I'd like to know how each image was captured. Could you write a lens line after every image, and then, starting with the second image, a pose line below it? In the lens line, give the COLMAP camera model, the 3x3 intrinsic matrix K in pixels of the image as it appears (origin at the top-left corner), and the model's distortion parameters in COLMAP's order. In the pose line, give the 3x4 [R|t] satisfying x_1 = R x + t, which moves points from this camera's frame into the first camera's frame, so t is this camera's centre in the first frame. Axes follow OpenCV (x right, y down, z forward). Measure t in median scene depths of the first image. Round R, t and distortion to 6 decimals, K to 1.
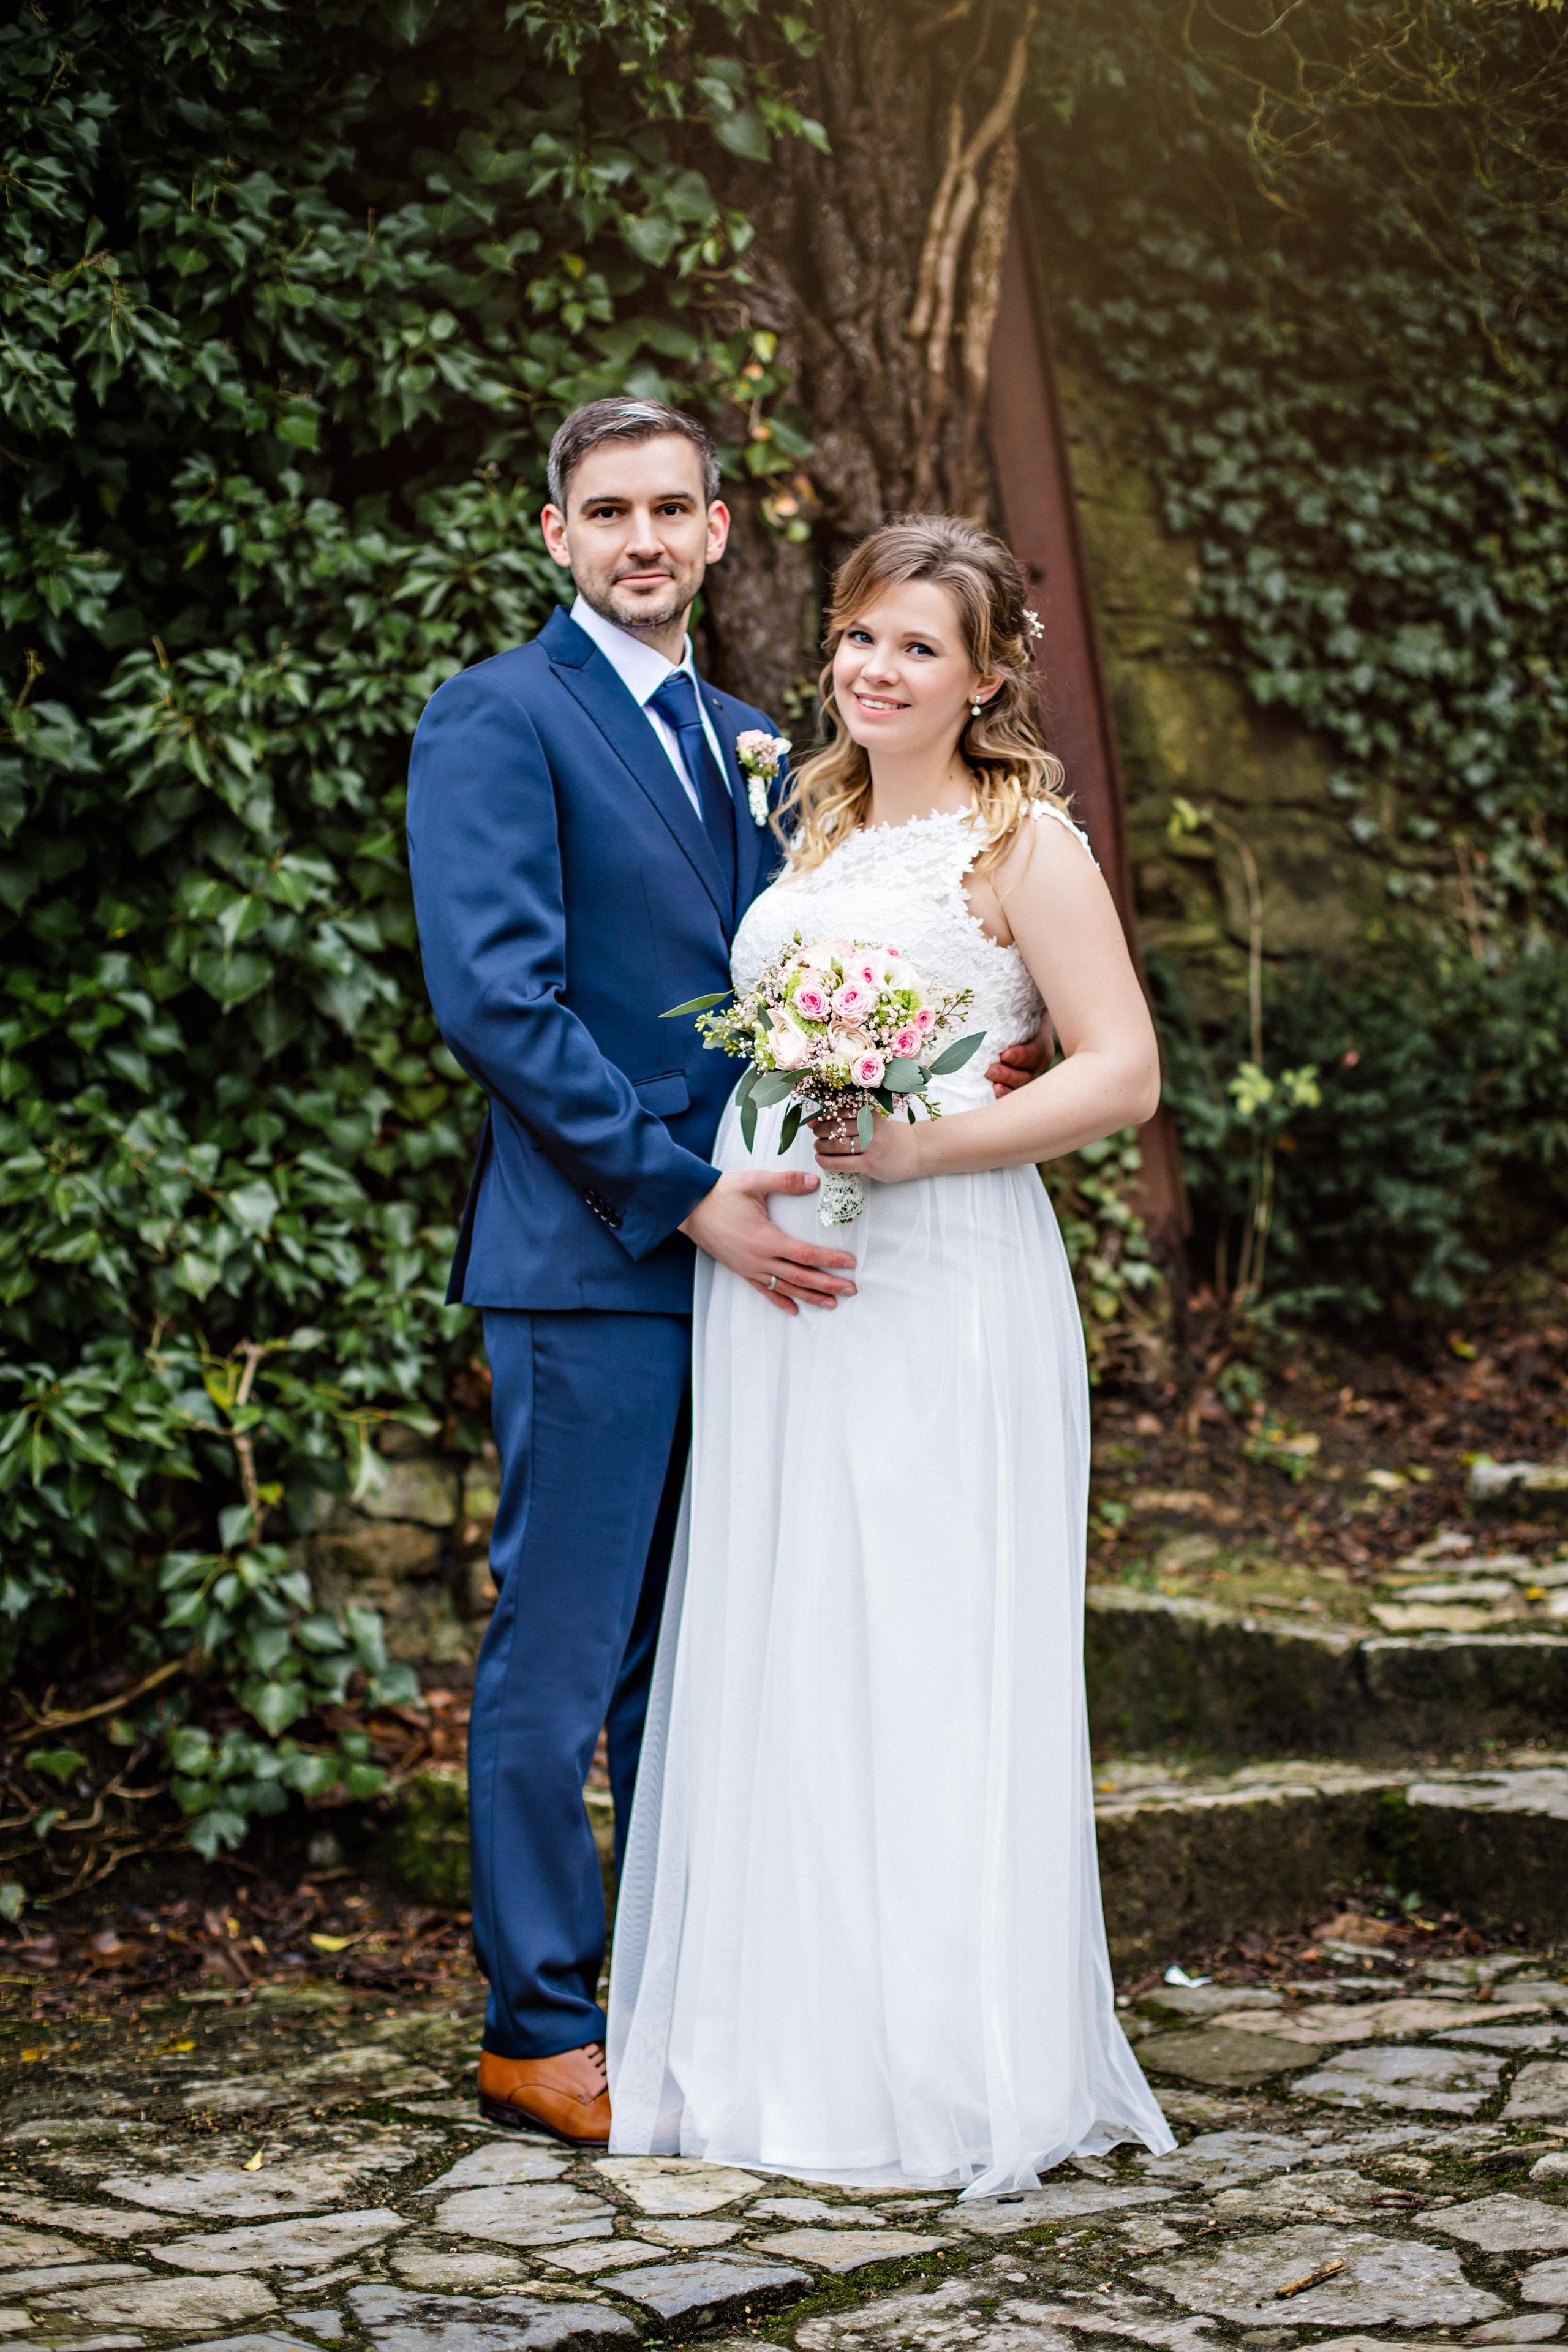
lens RADIAL K [[3401.6, 0, 782.1], [0, 3401.6, 1237.0], [0, 0, 1]] dist [-0.154834, 0.146822]
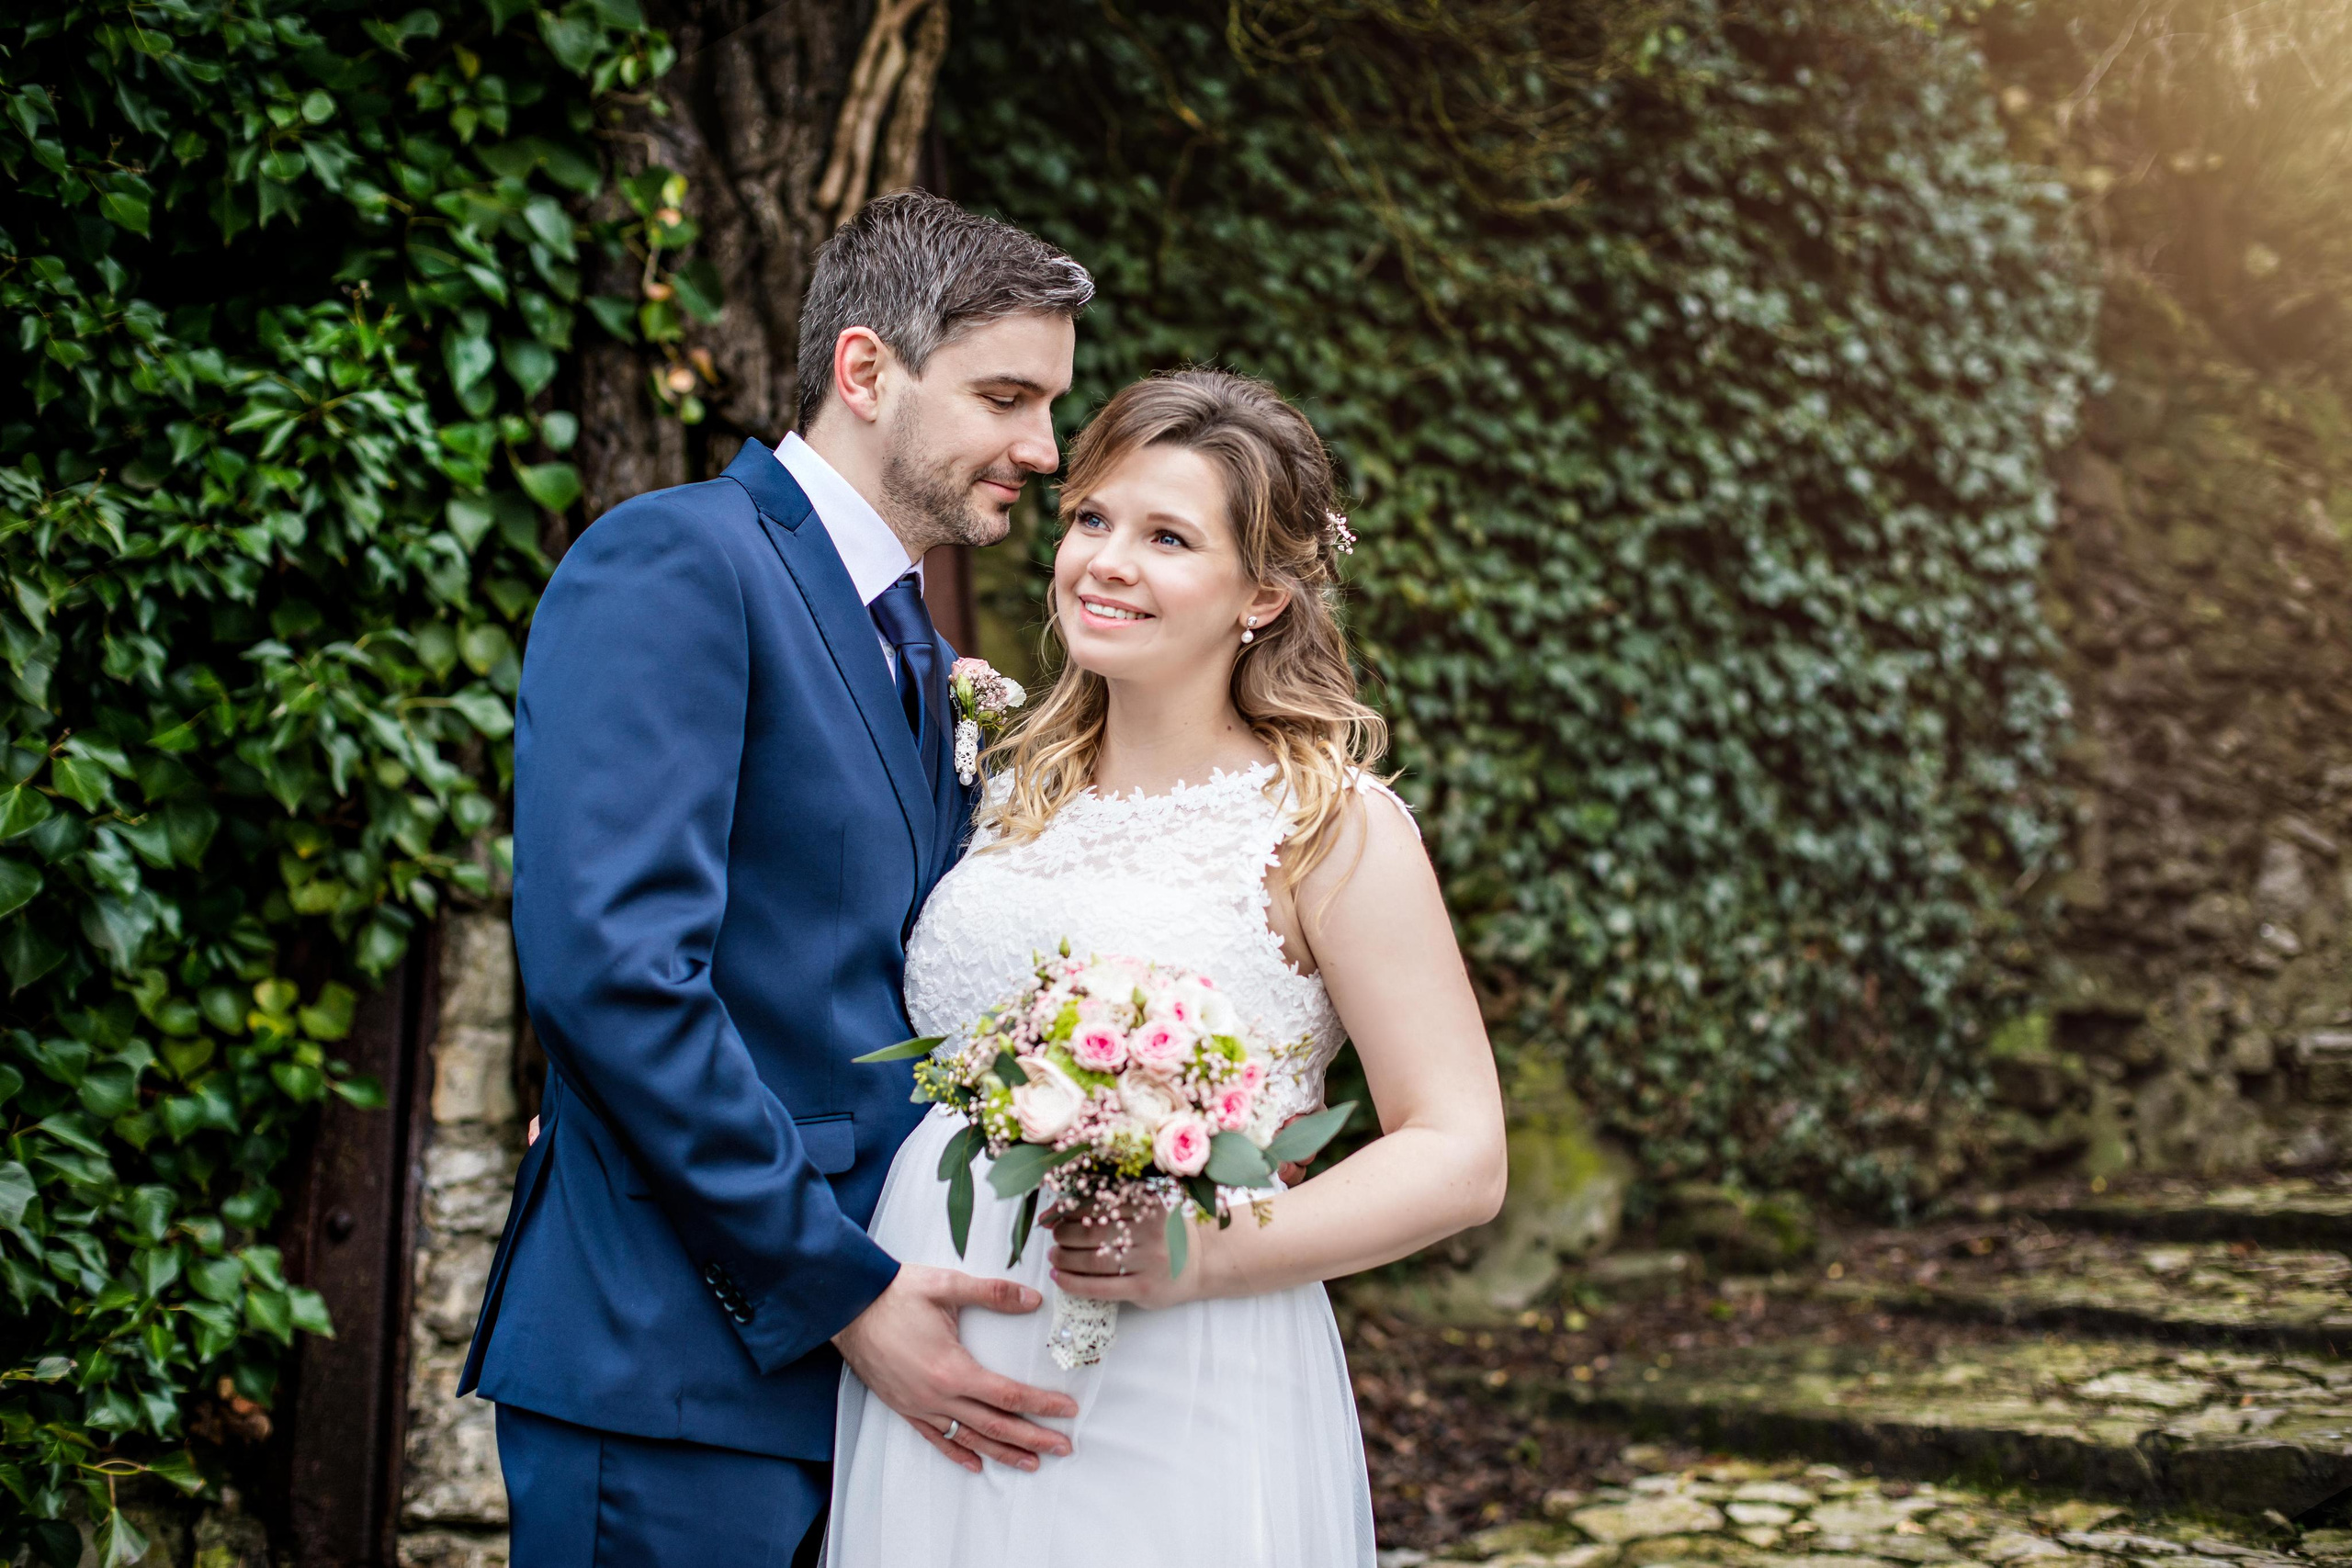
lens RADIAL K [[3401.2, 0, 1177.1], [0, 3401.2, 845.0], [0, 0, 1]] dist [-0.154834, 0.146822]
pose [[0.966316, 0.088162, 0.241785, -0.081172], [-0.063372, 0.992078, -0.108468, -0.019781], [-0.249432, 0.089492, 0.964248, 0.185540]]
